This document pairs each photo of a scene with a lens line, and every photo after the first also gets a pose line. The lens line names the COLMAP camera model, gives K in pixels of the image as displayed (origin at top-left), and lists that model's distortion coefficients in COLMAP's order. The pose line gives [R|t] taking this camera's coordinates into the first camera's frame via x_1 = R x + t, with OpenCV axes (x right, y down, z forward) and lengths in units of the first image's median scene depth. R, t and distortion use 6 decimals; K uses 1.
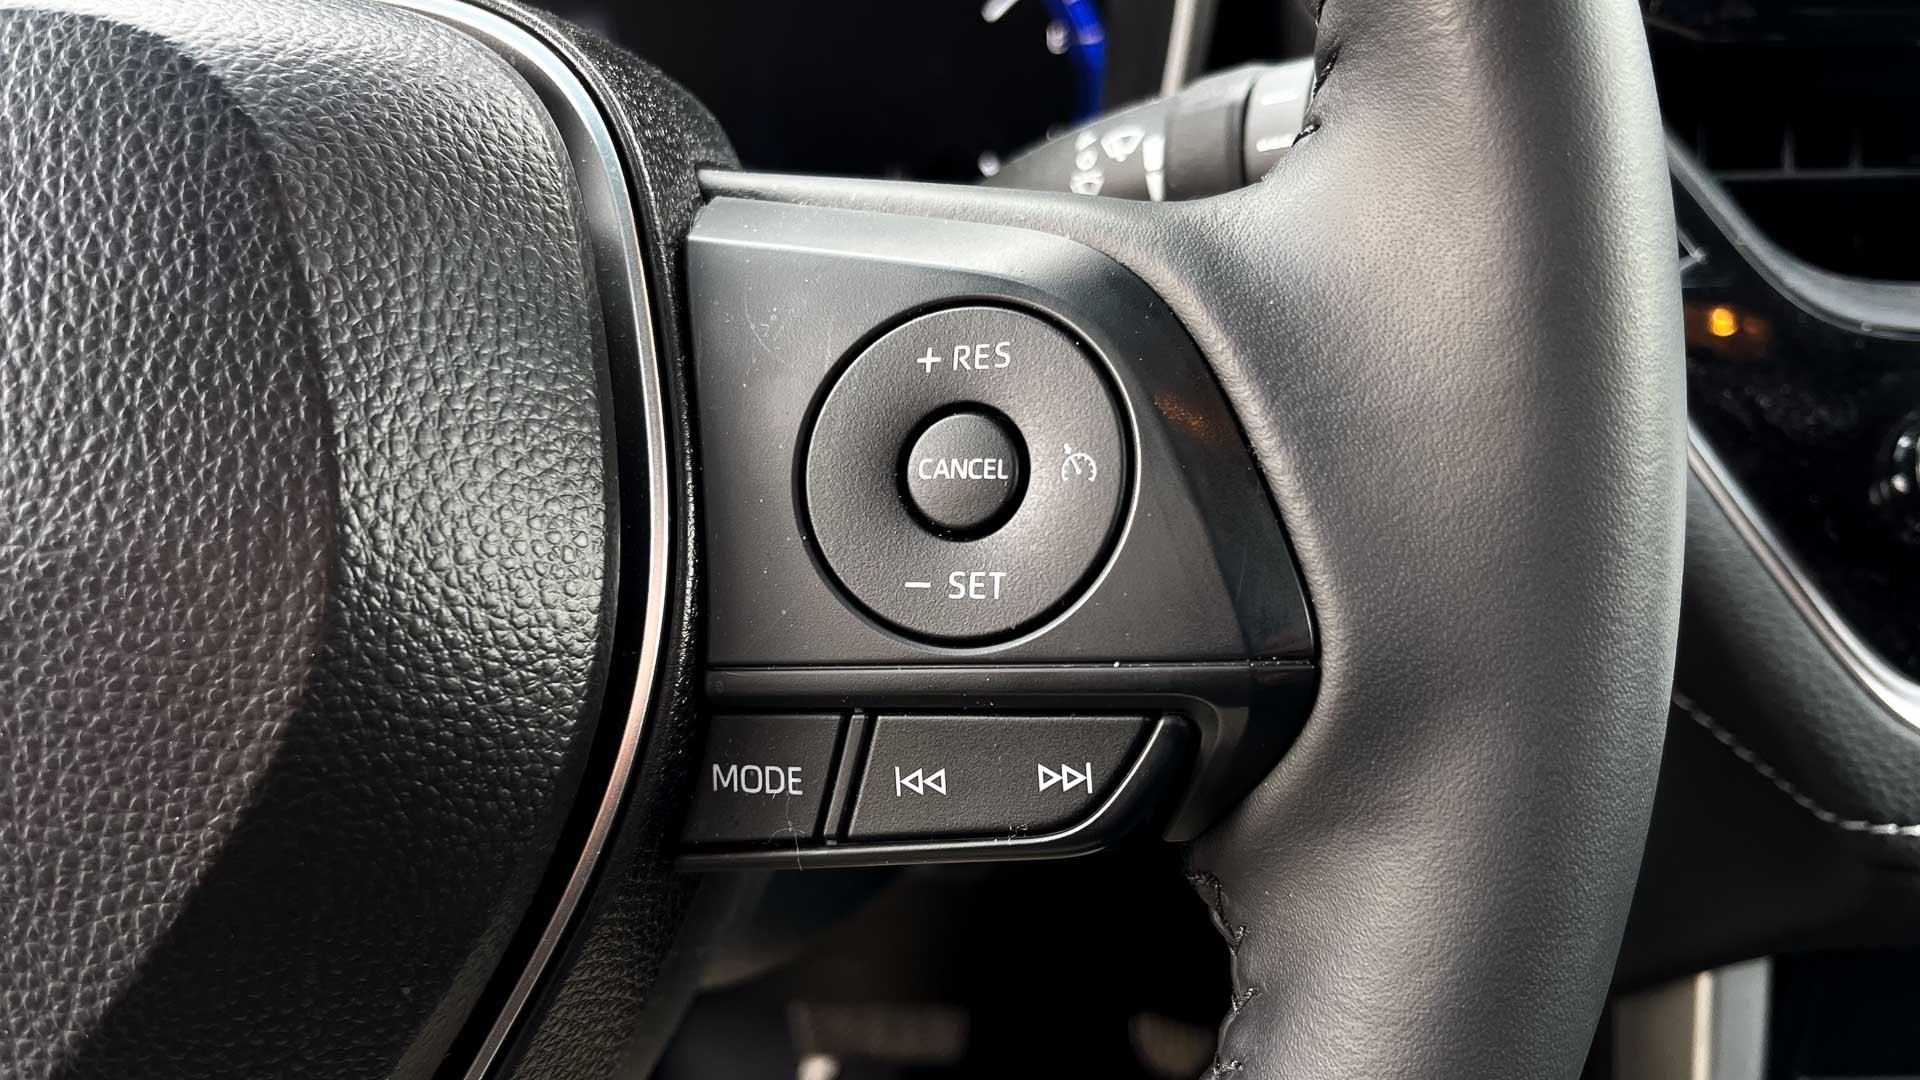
lens RADIAL K [[1678.3, 0, 974.8], [0, 1678.3, 571.0], [0, 0, 1]] dist [0.010686, -0.000707]
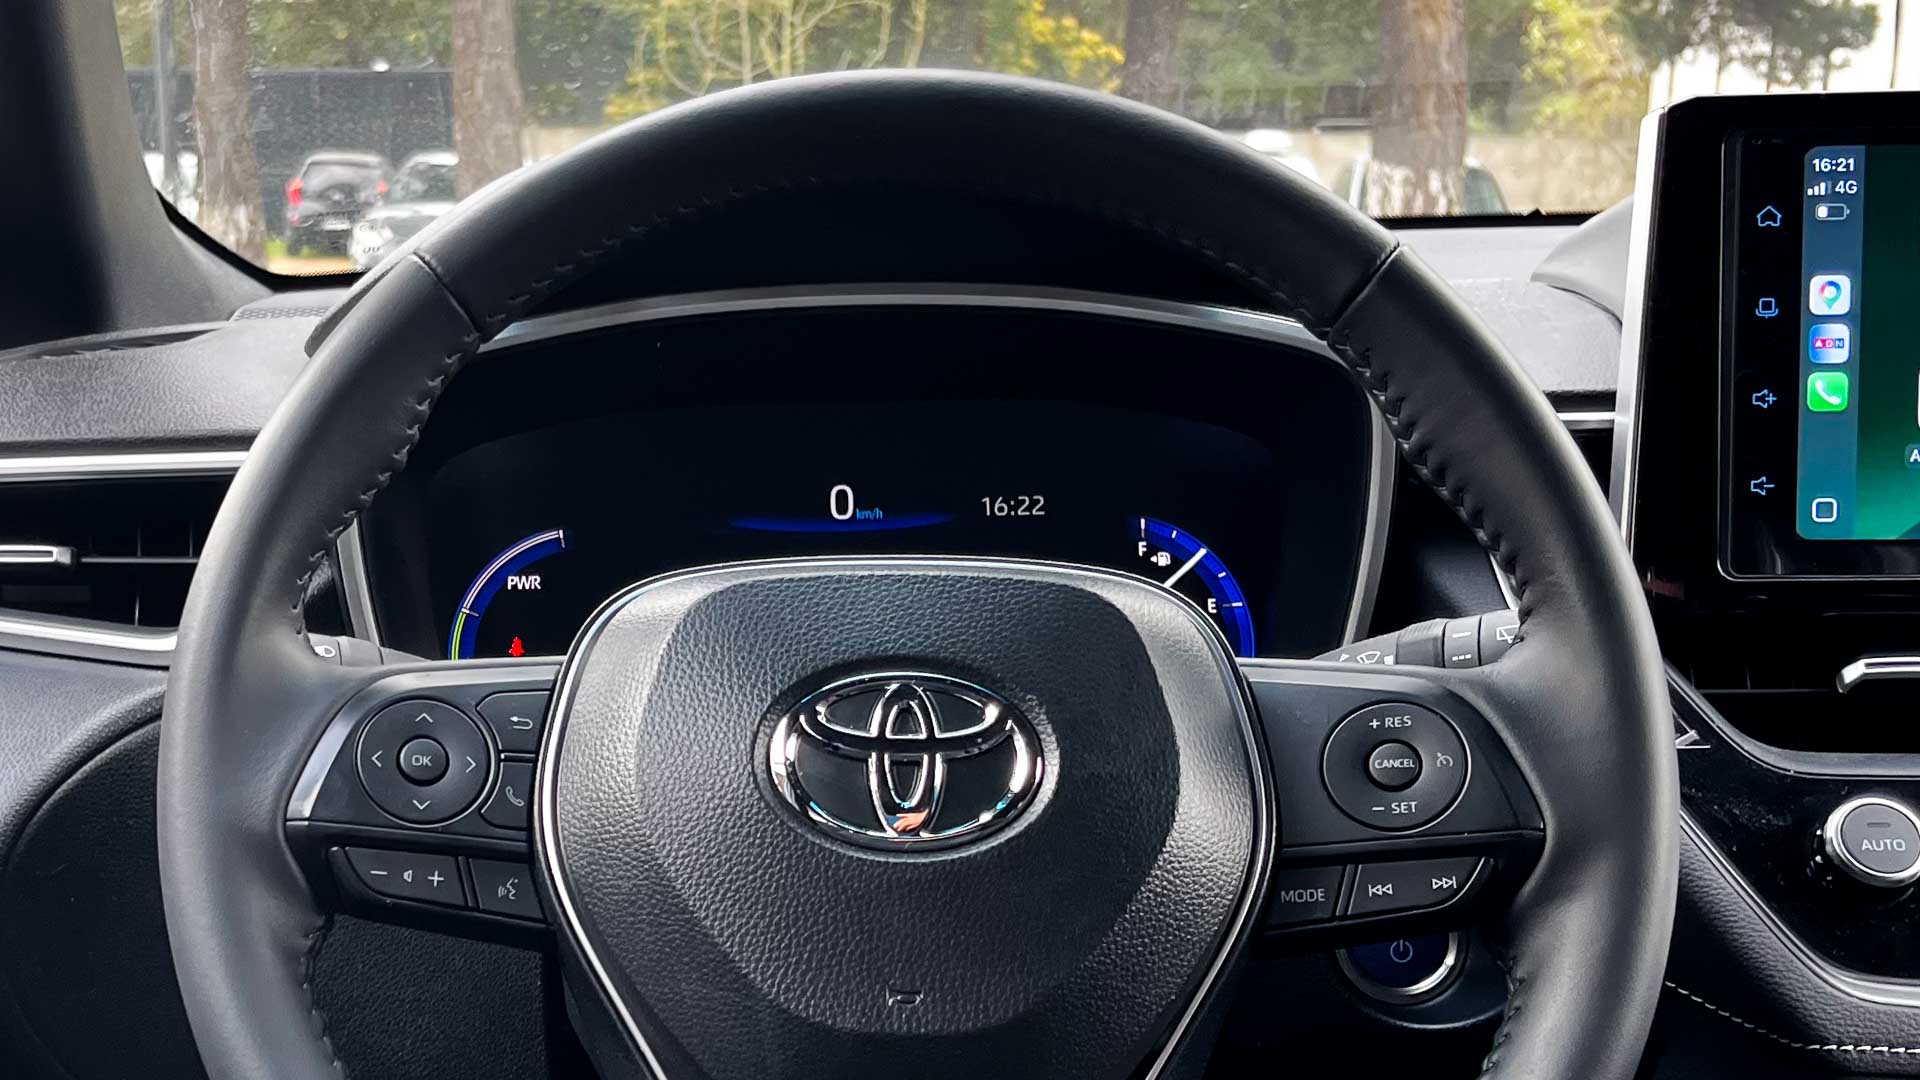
lens RADIAL K [[1678.3, 0, 974.8], [0, 1678.3, 571.0], [0, 0, 1]] dist [0.010686, -0.000707]
pose [[0.999479, 0.025830, -0.019369, -0.590846], [-0.030597, 0.949274, -0.312958, 0.470327], [0.010302, 0.313388, 0.949569, -1.496826]]
